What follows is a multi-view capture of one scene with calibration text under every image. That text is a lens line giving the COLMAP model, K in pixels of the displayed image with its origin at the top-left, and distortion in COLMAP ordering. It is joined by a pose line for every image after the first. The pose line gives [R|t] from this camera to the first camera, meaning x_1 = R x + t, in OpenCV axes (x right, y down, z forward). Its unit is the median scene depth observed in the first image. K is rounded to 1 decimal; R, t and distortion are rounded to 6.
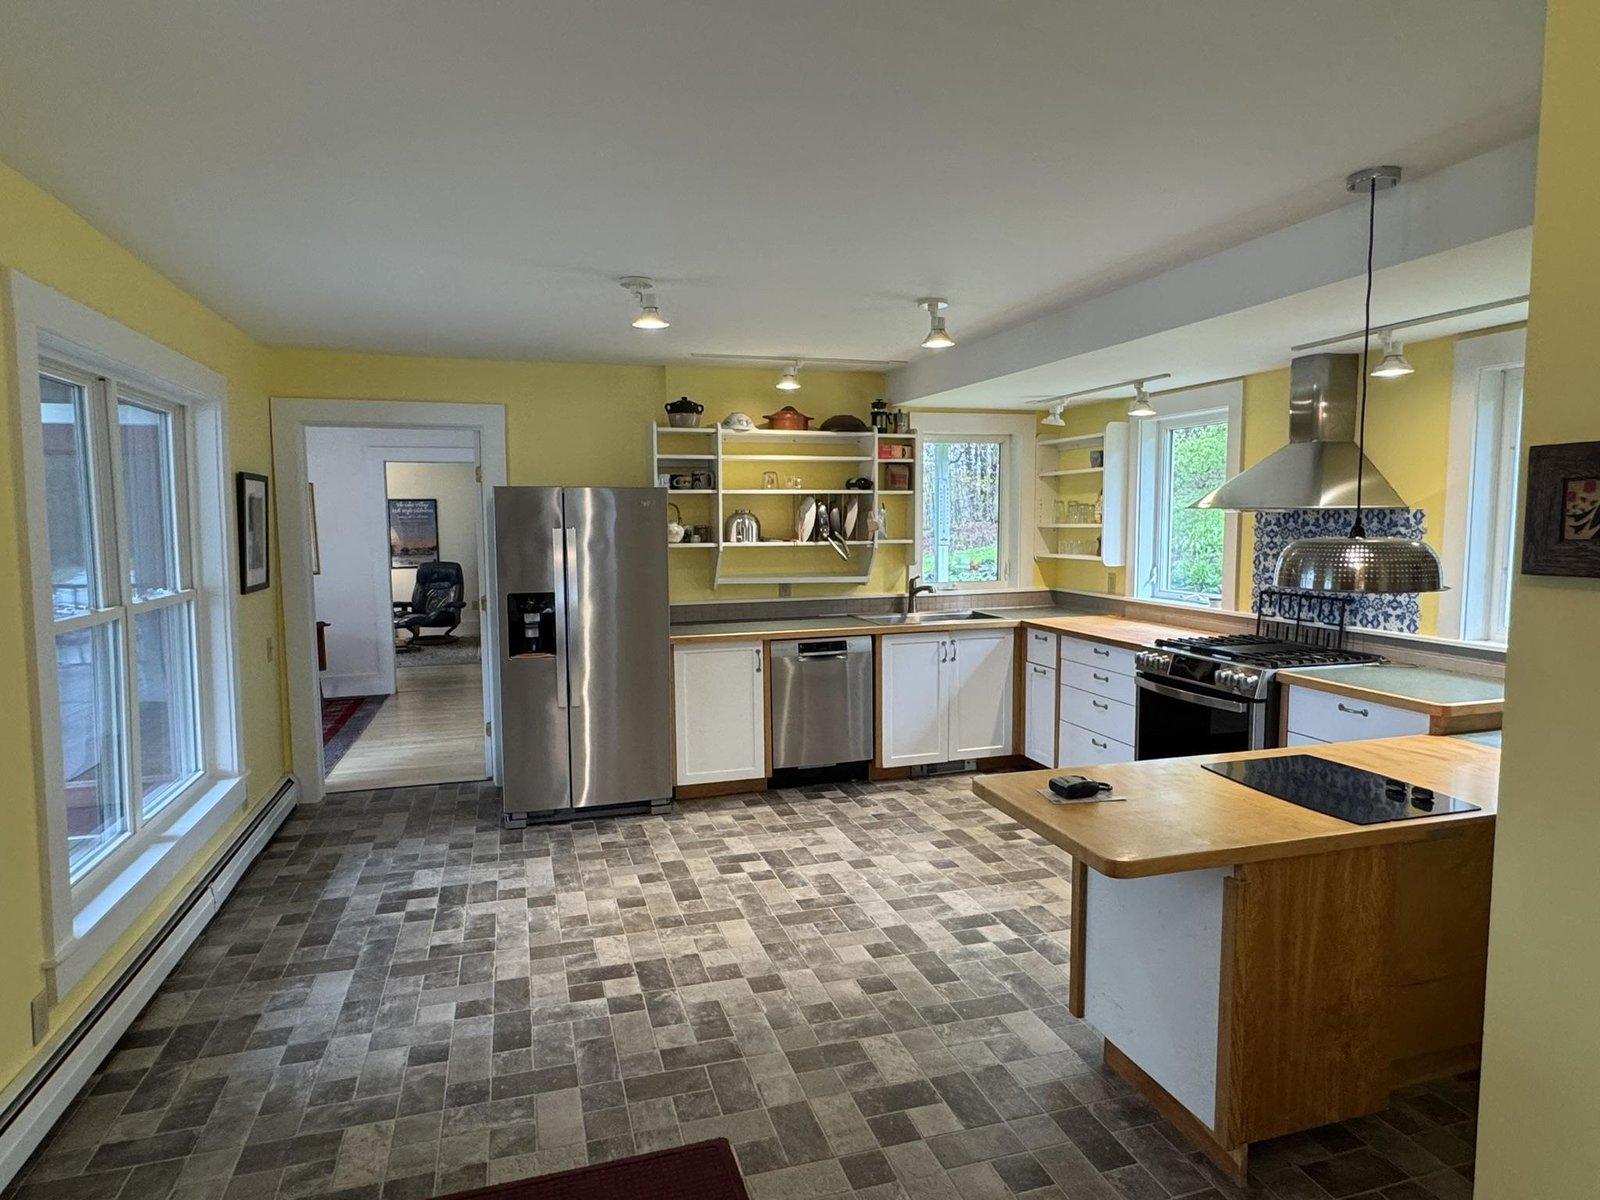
lens RADIAL K [[934.8, 0, 798.0], [0, 934.8, 597.5], [0, 0, 1]] dist [-0.002072, -0.000131]
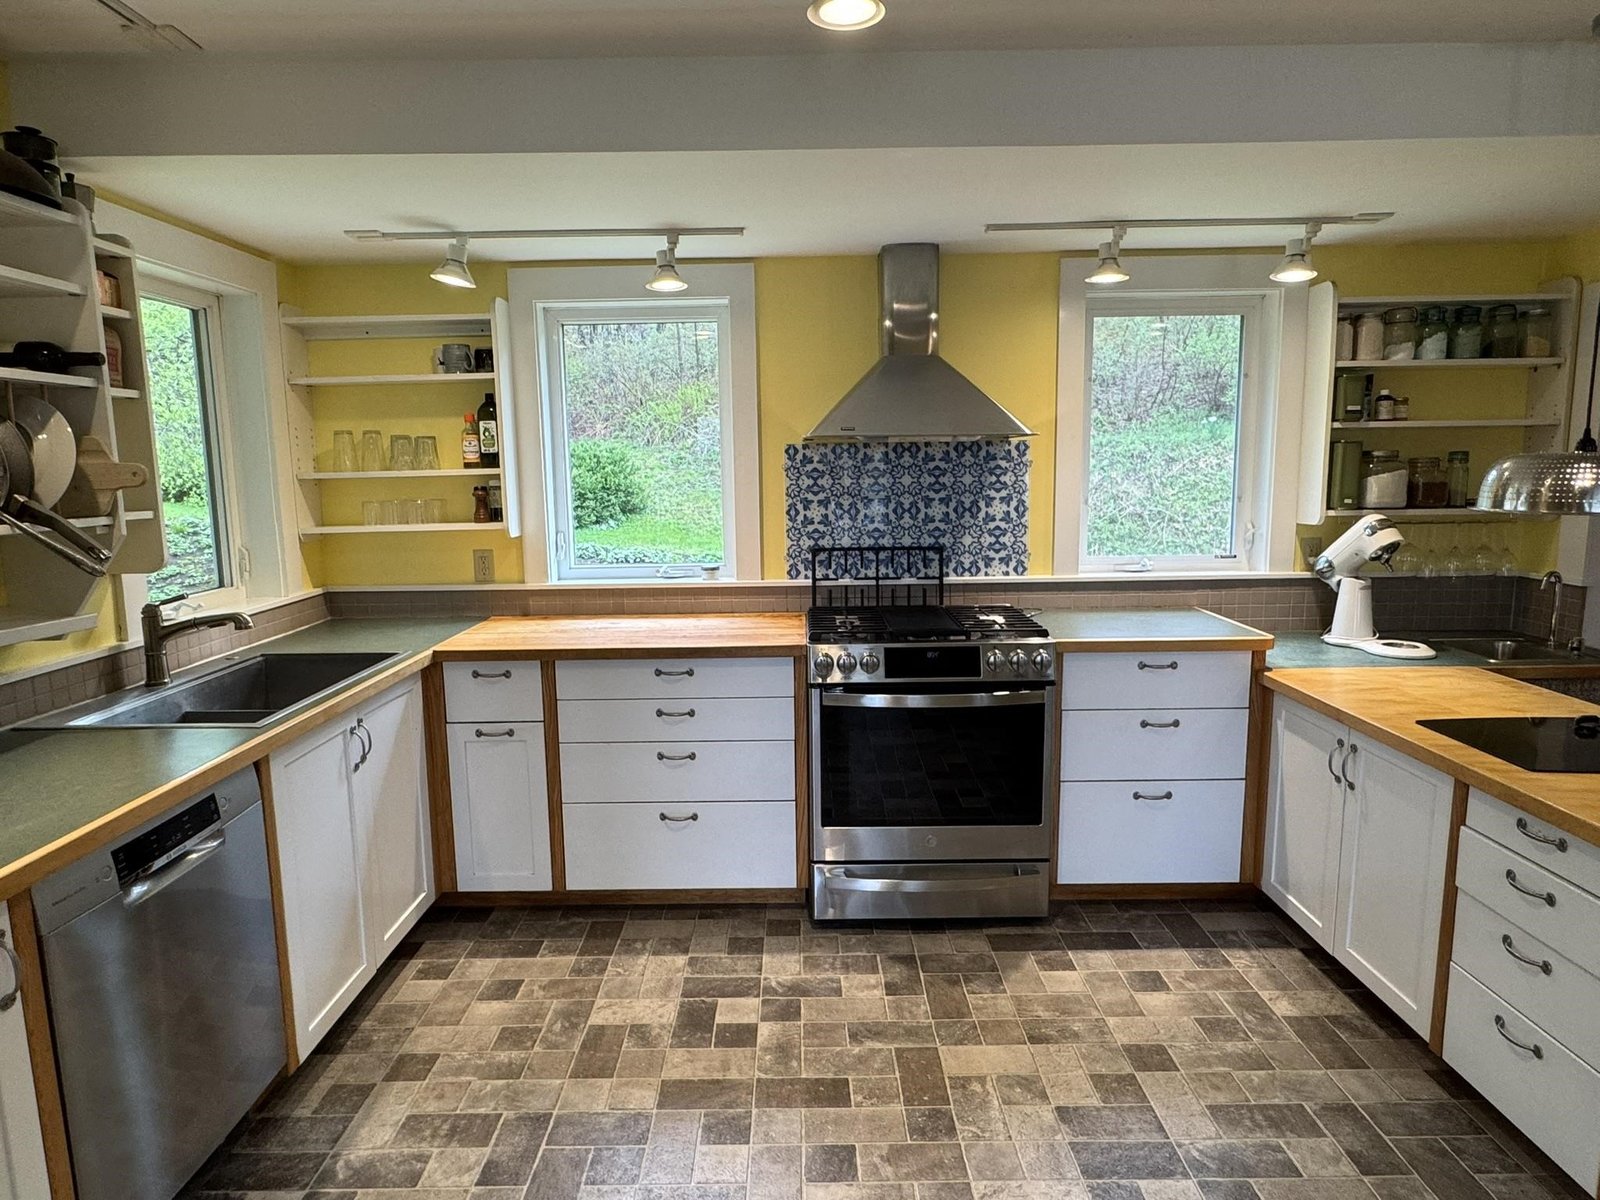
lens RADIAL K [[934.8, 0, 795.1], [0, 934.8, 599.6], [0, 0, 1]] dist [-0.002072, -0.000131]
pose [[0.296612, -0.140019, 0.944678, -0.242747], [0.097382, 0.988472, 0.115934, -0.056378], [-0.950020, 0.057607, 0.306828, 0.777710]]
